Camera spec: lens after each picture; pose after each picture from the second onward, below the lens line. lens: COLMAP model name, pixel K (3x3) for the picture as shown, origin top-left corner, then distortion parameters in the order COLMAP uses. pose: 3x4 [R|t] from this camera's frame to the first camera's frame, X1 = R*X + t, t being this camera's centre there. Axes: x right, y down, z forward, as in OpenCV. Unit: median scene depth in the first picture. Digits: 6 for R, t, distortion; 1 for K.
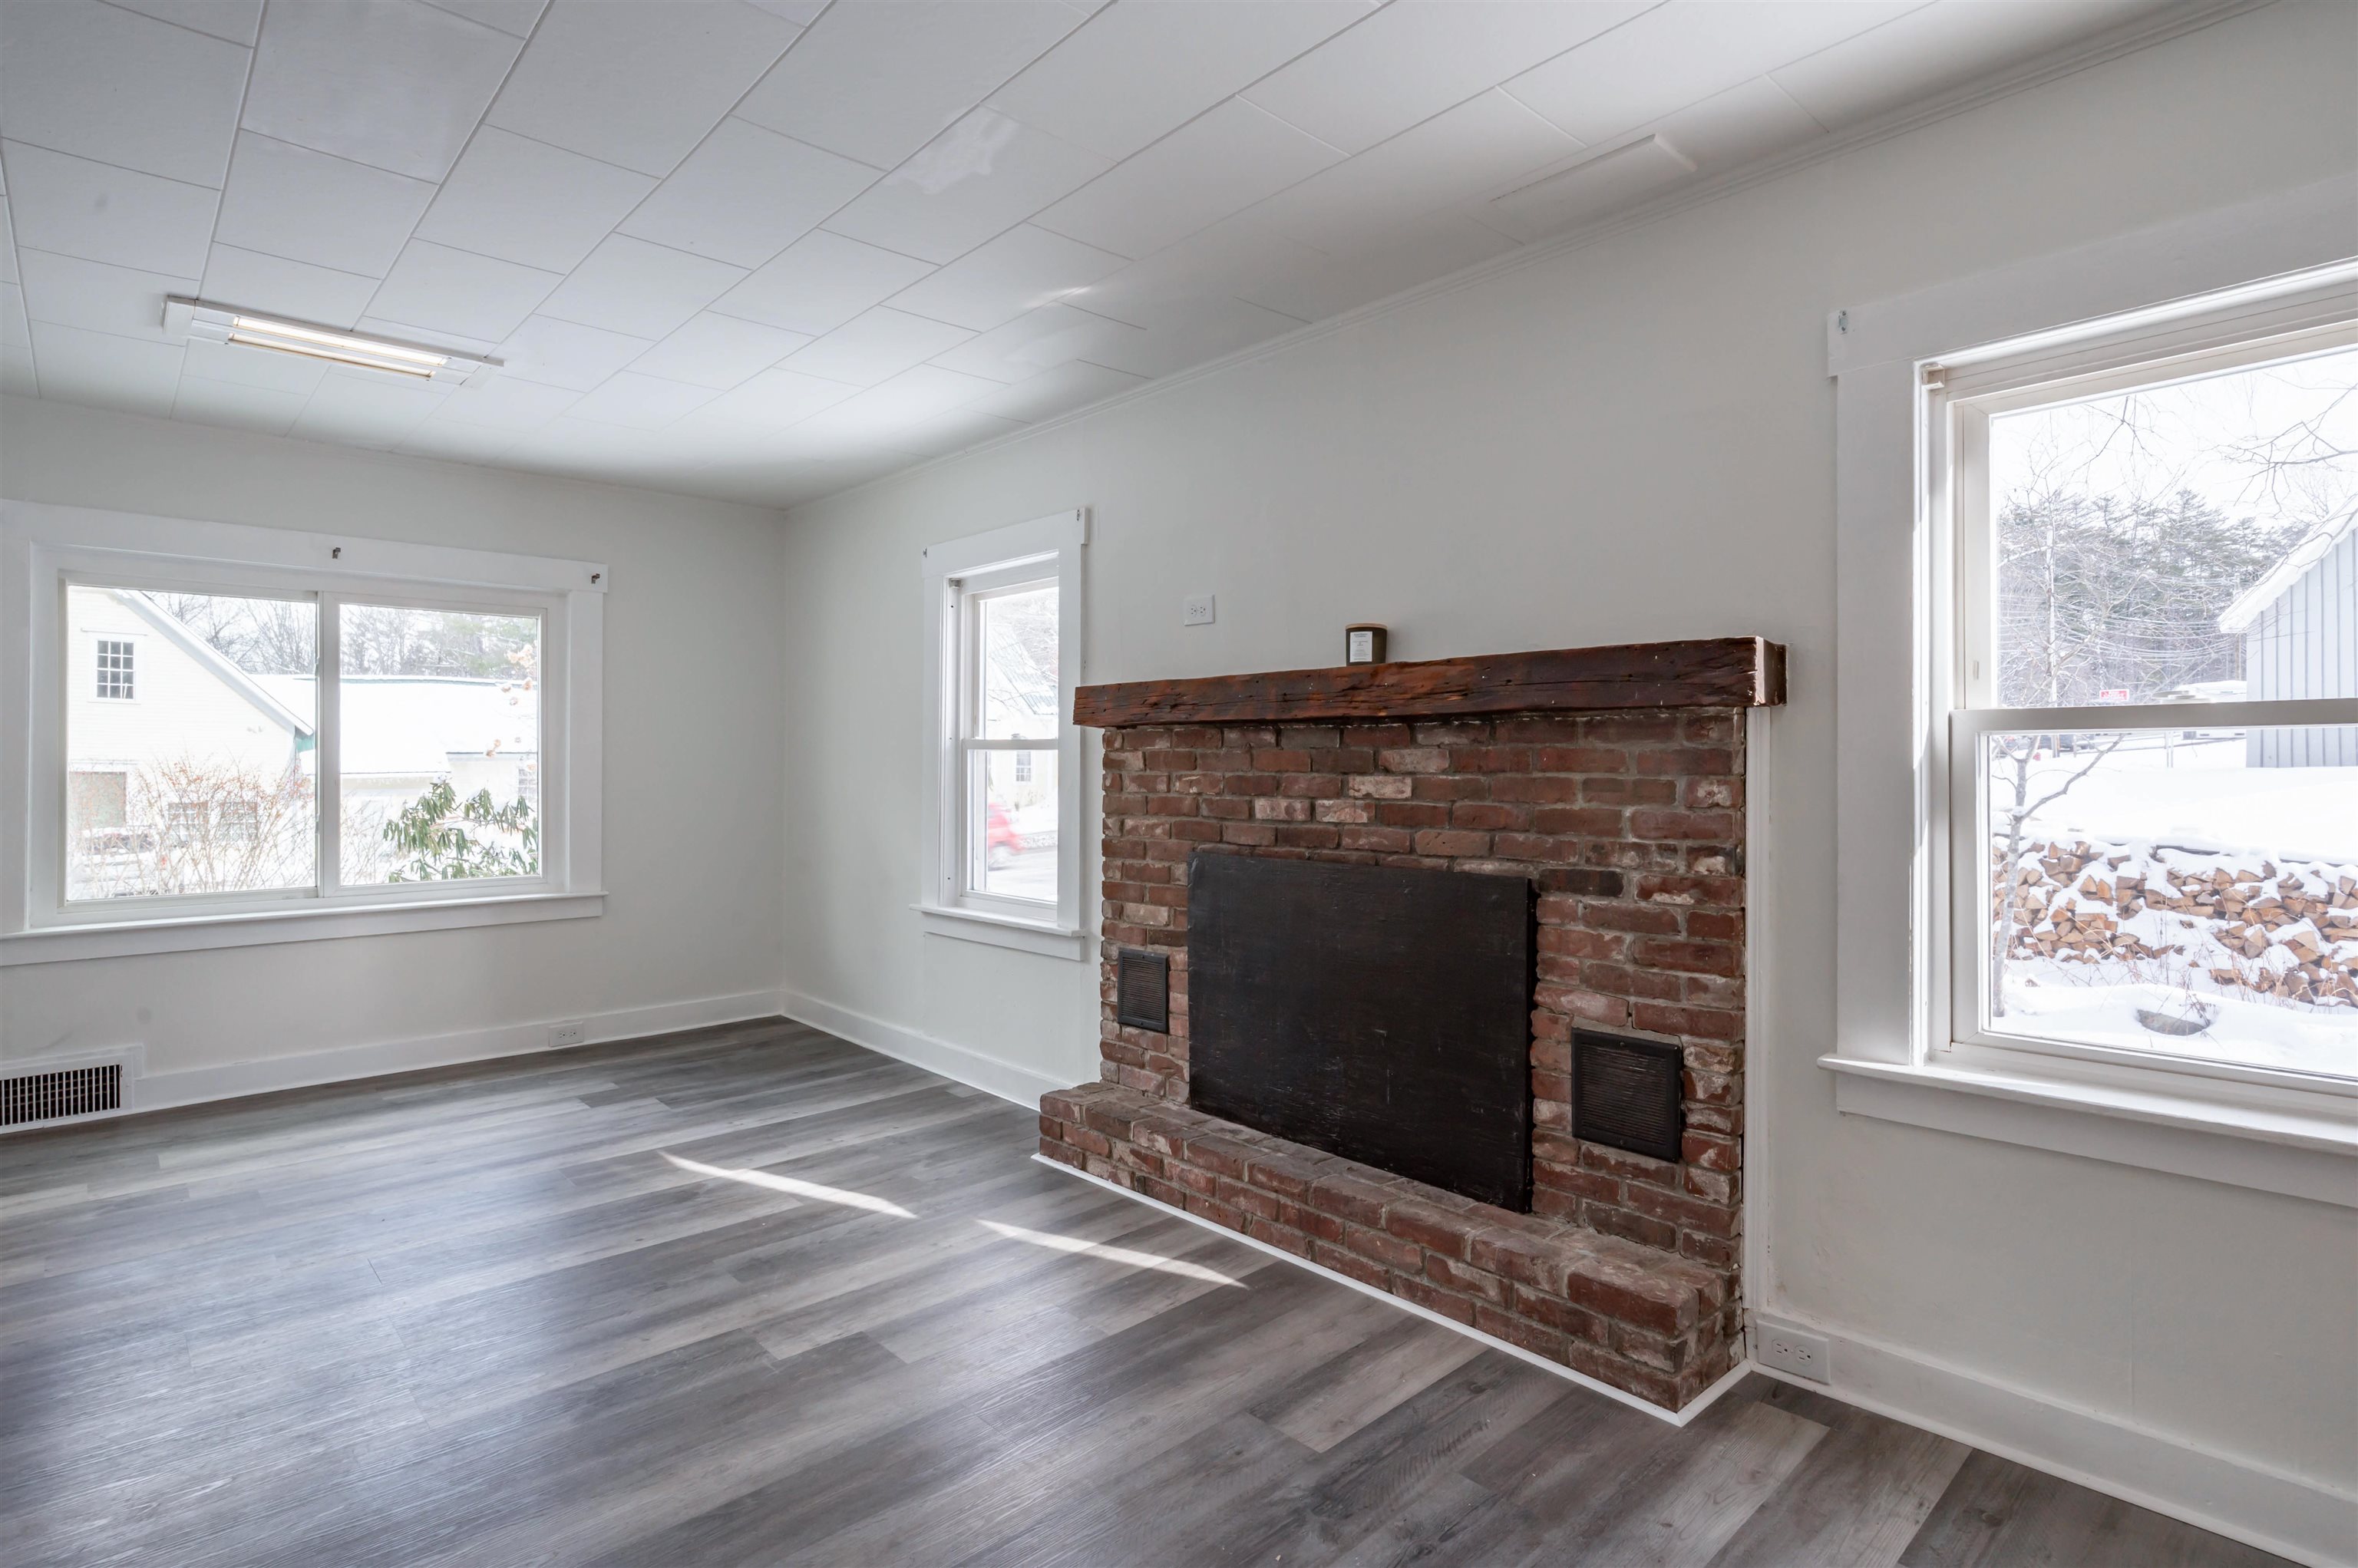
lens RADIAL K [[1148.8, 0, 1098.1], [0, 1148.8, 770.3], [0, 0, 1]] dist [0.002104, 0.000405]
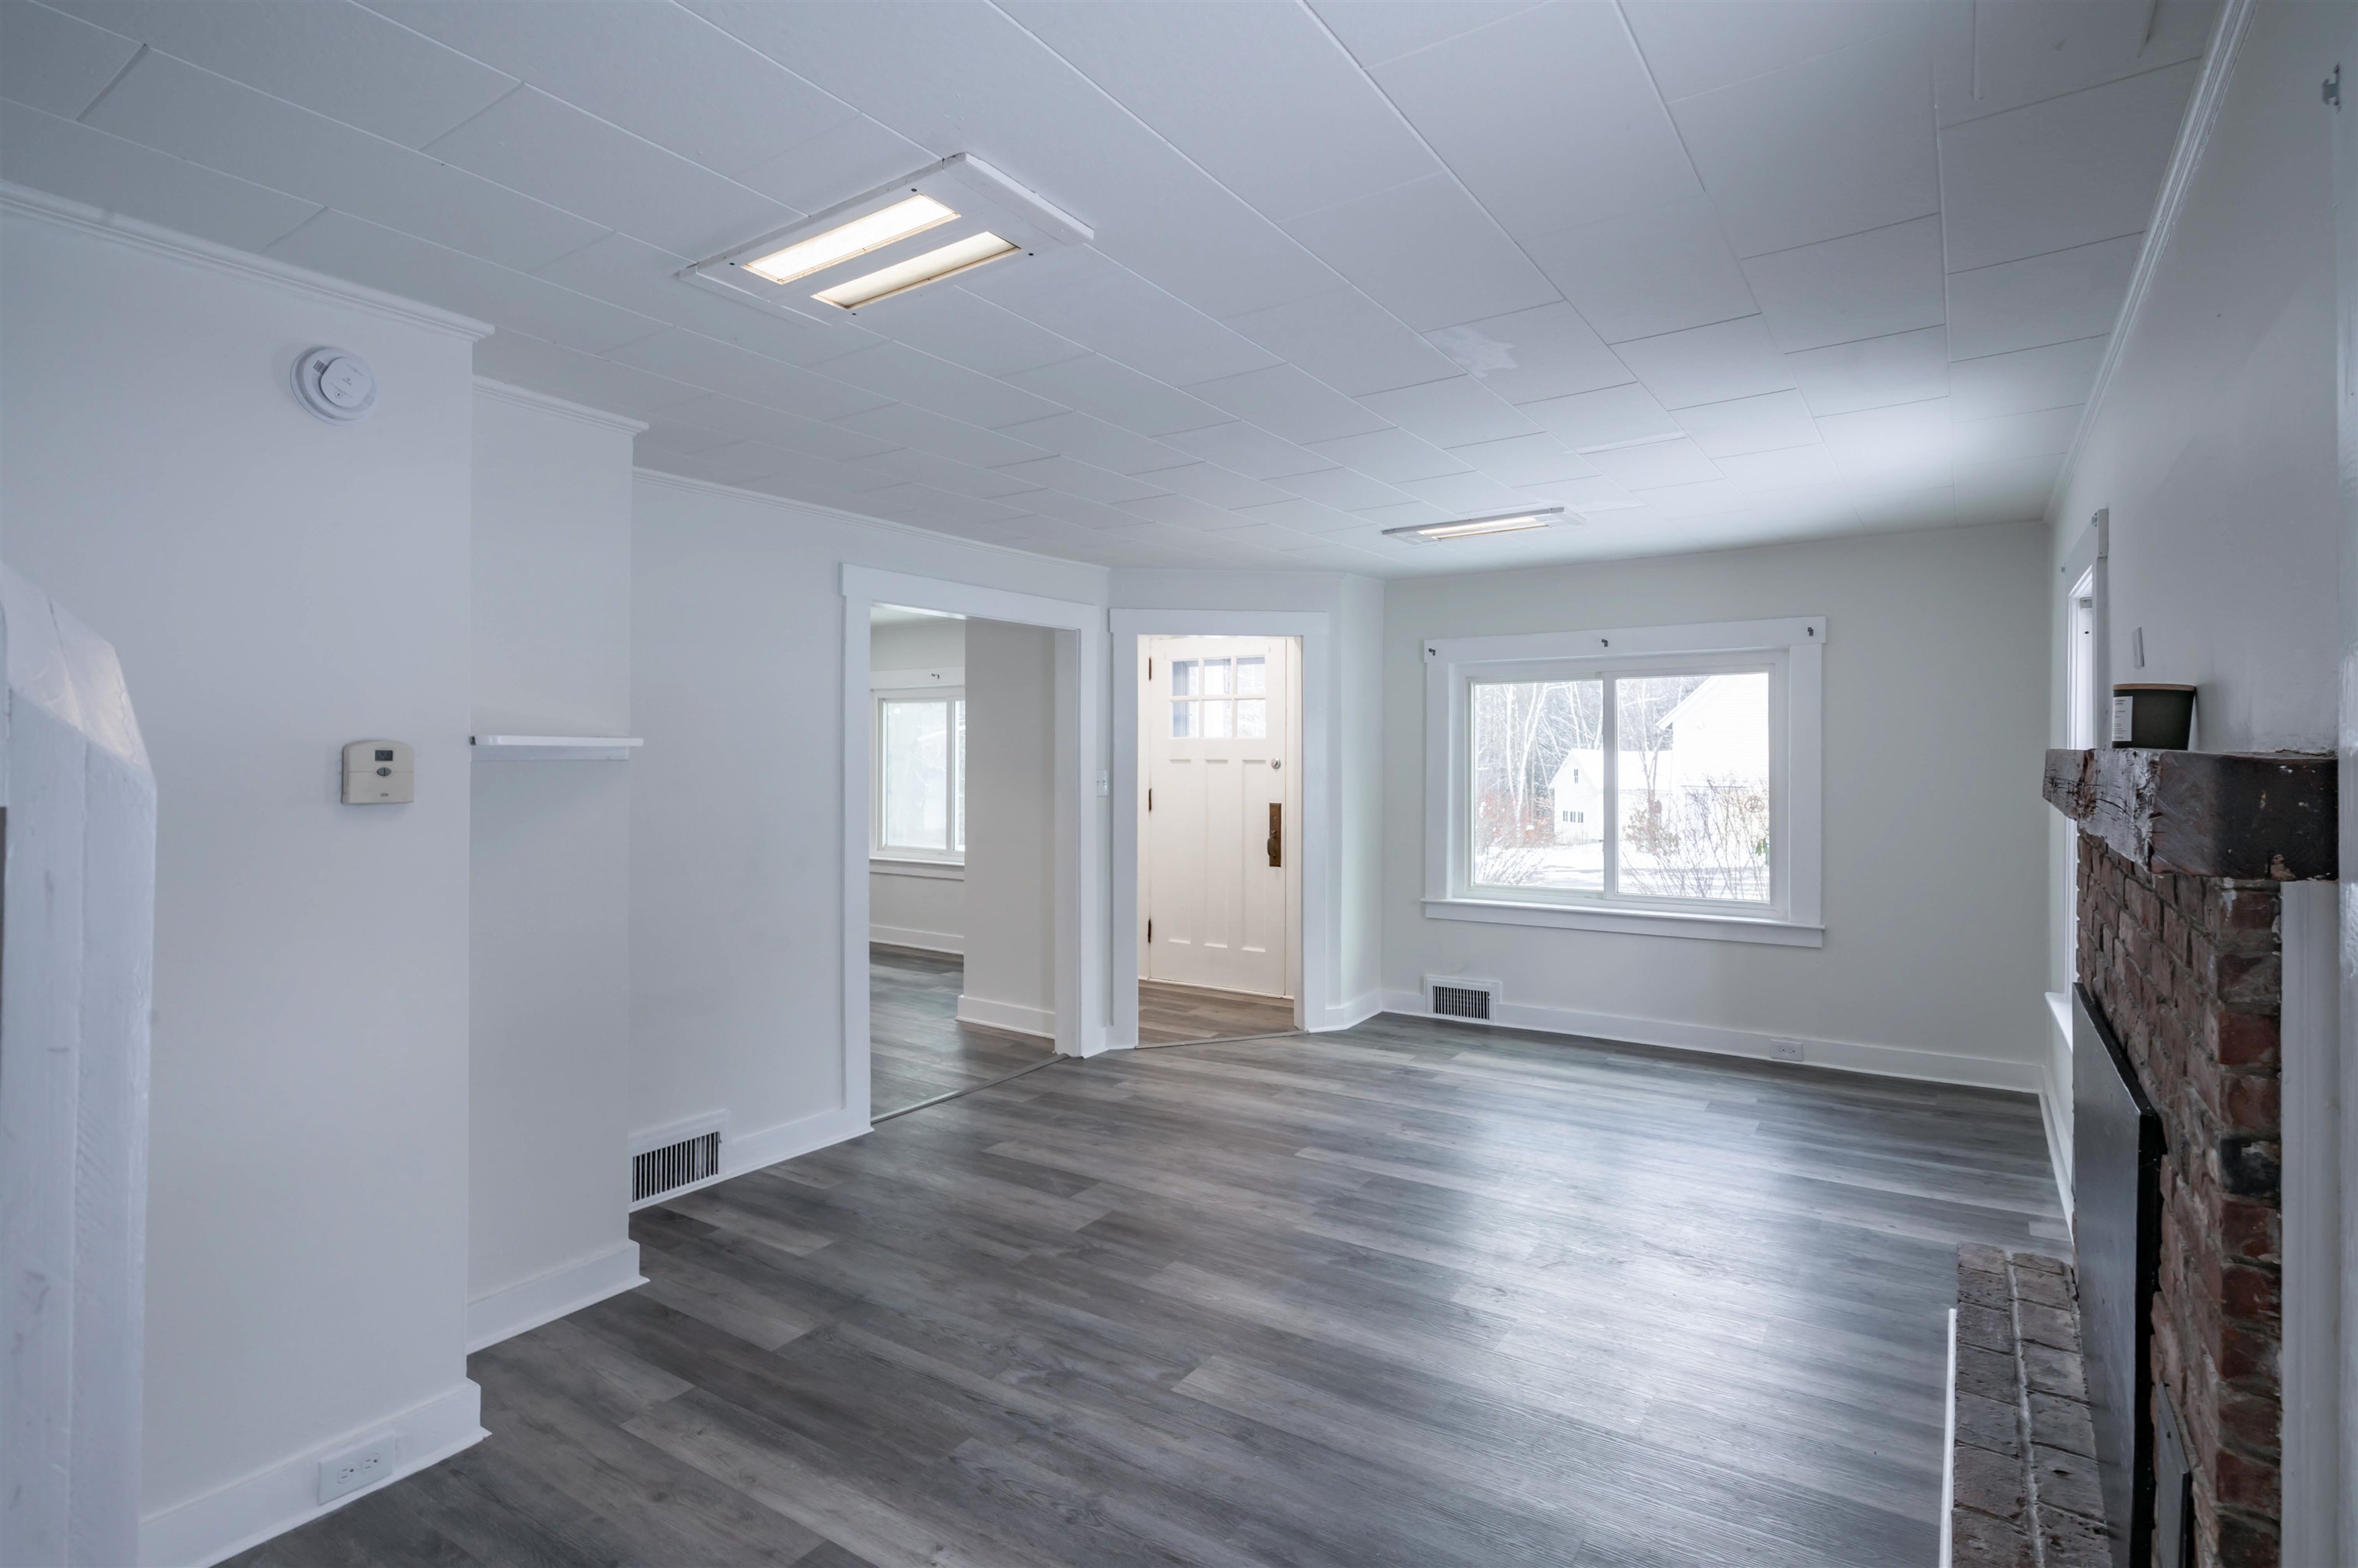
lens RADIAL K [[1131.6, 0, 1250.8], [0, 1131.6, 766.3], [0, 0, 1]] dist [0.000586, 0.000062]
pose [[0.305472, 0.008066, -0.952167, 0.635137], [-0.002503, 0.999967, 0.007668, -0.075578], [0.952198, 0.000041, 0.305482, 0.284153]]
